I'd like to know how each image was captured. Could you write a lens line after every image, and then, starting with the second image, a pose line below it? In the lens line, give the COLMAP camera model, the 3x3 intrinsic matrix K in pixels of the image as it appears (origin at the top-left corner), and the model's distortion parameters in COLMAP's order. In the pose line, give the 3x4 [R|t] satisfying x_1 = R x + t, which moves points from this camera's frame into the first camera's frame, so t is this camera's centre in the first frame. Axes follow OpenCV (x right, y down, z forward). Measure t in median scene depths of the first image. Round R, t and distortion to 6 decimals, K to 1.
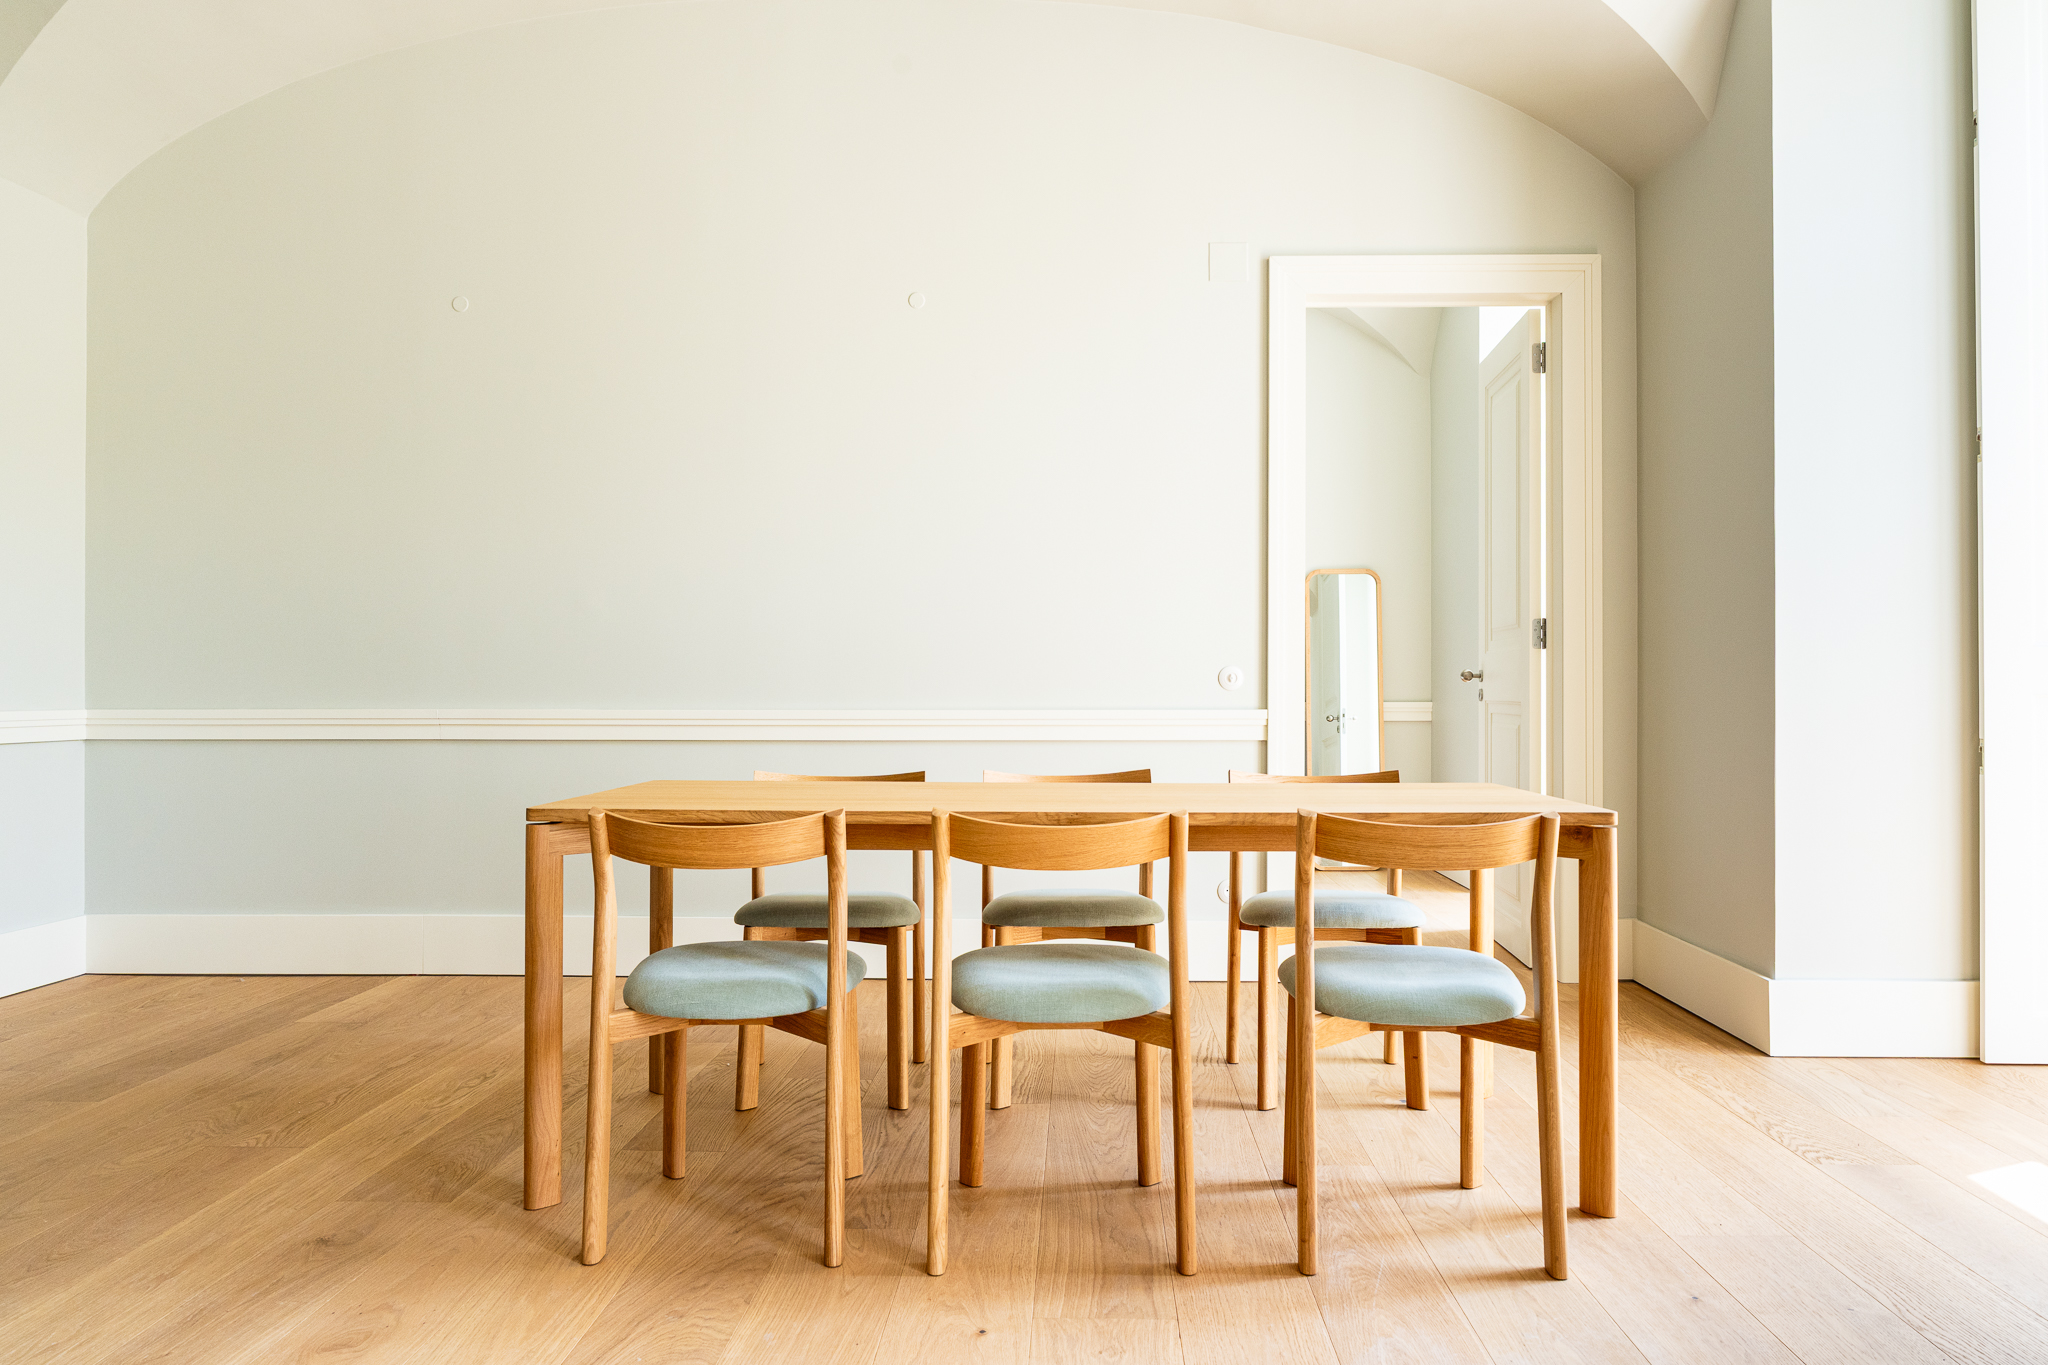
lens RADIAL K [[1409.2, 0, 1024.0], [0, 1409.2, 682.5], [0, 0, 1]] dist [-0.004074, -0.006998]
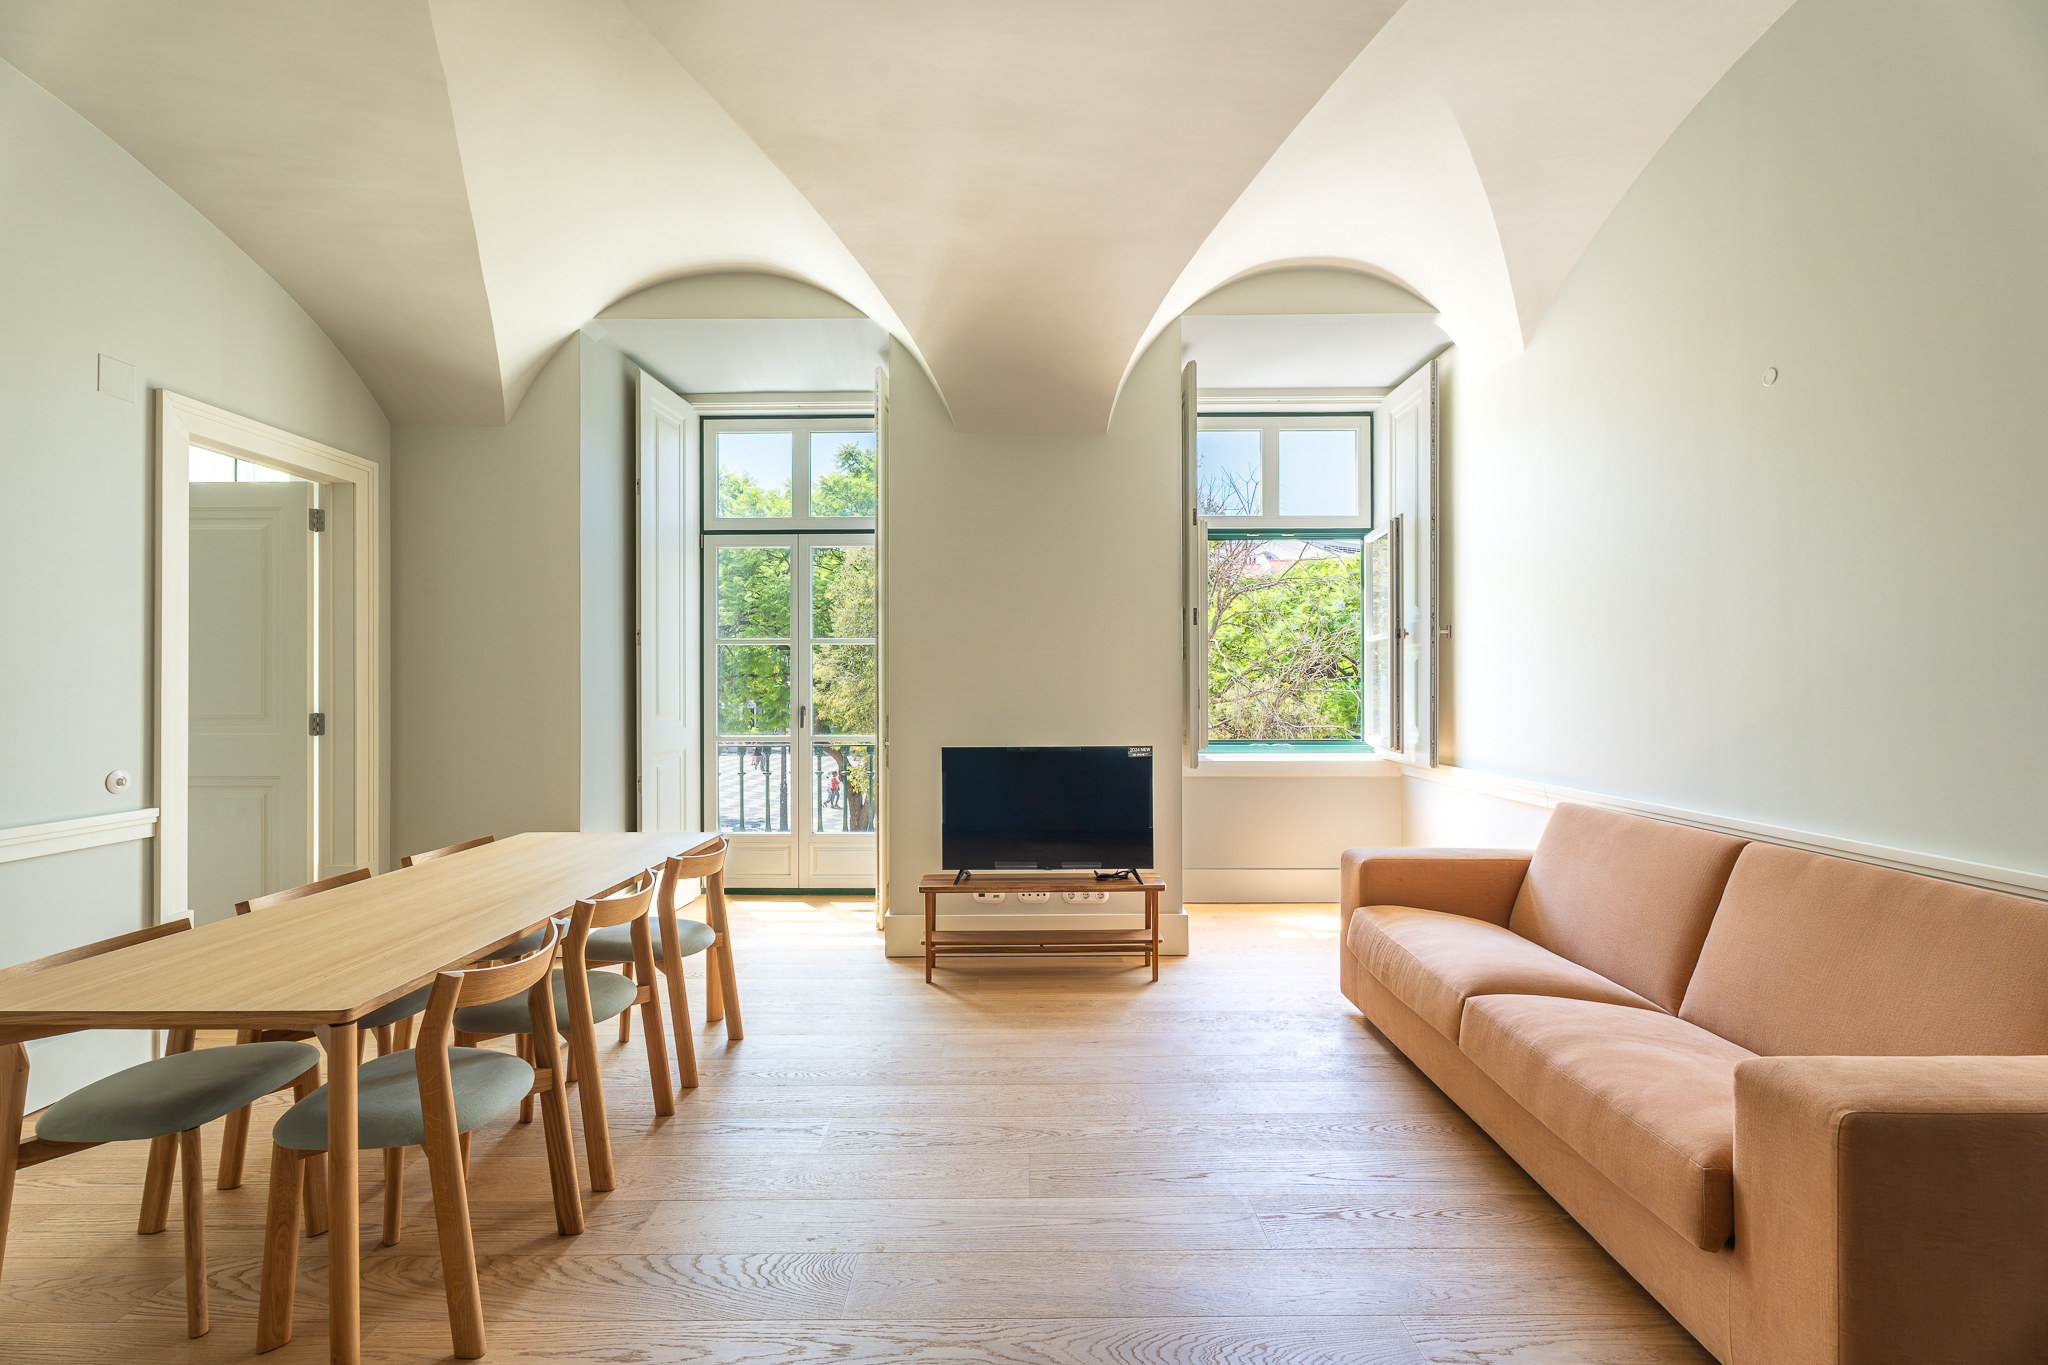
lens RADIAL K [[911.6, 0, 1024.0], [0, 911.6, 682.5], [0, 0, 1]] dist [-0.001590, -0.000384]
pose [[-0.024555, 0.003337, 0.999693, -0.774881], [0.000783, 0.999994, -0.003319, -0.105866], [-0.999698, 0.000701, -0.024558, 0.507188]]
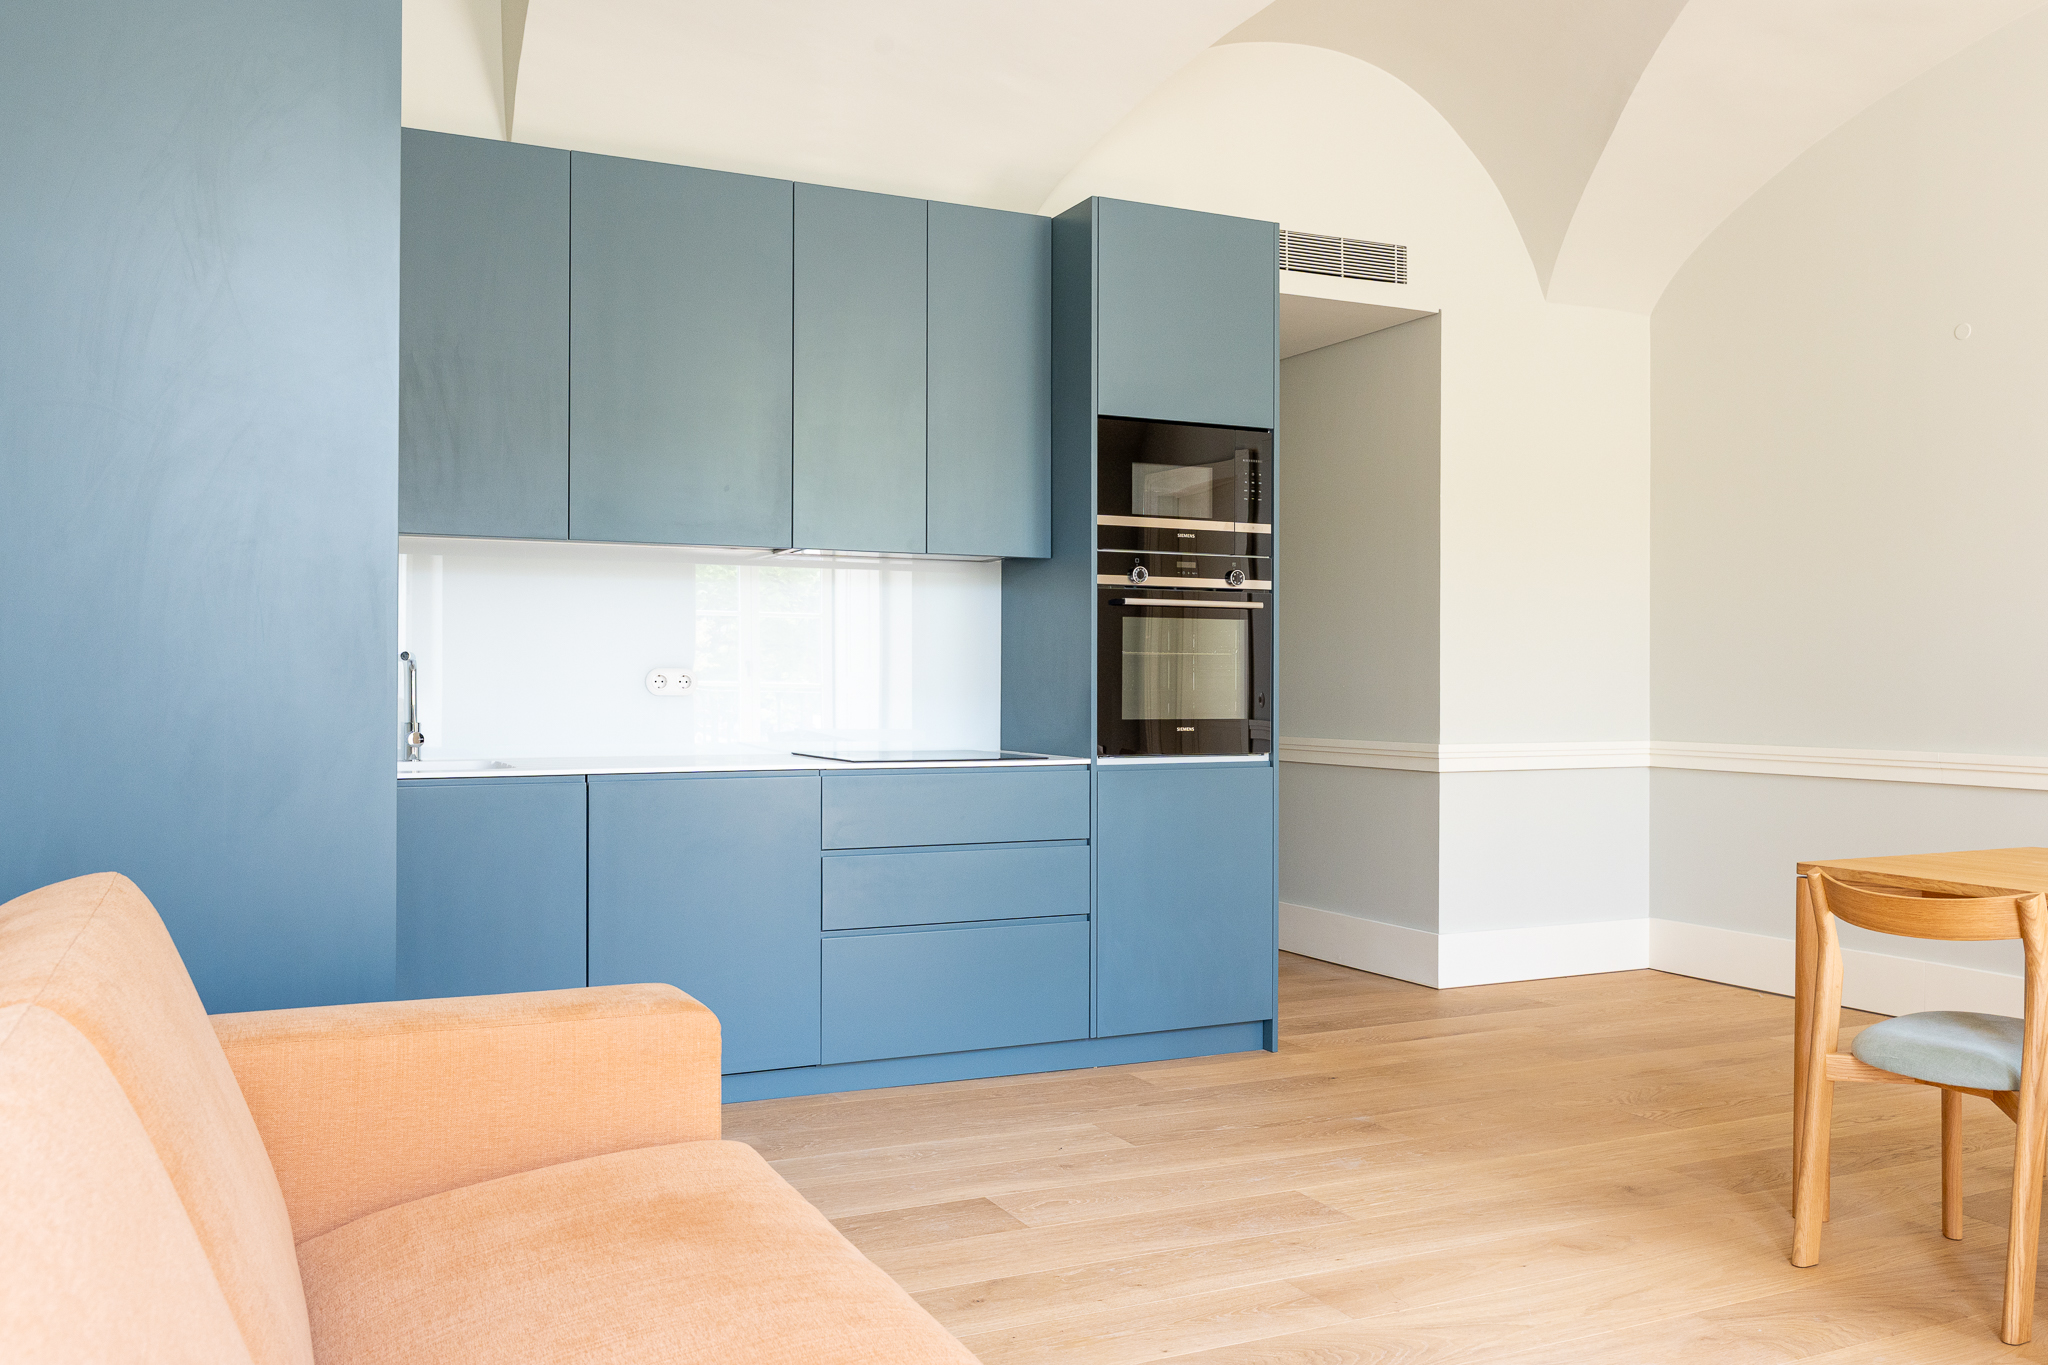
lens RADIAL K [[1654.0, 0, 1024.0], [0, 1654.0, 682.5], [0, 0, 1]] dist [0.004673, 0.005622]
pose [[0.464345, 0.001072, -0.885654, 0.527174], [0.002779, 0.999993, 0.002667, -0.059345], [0.885650, -0.003700, 0.464339, -0.161891]]
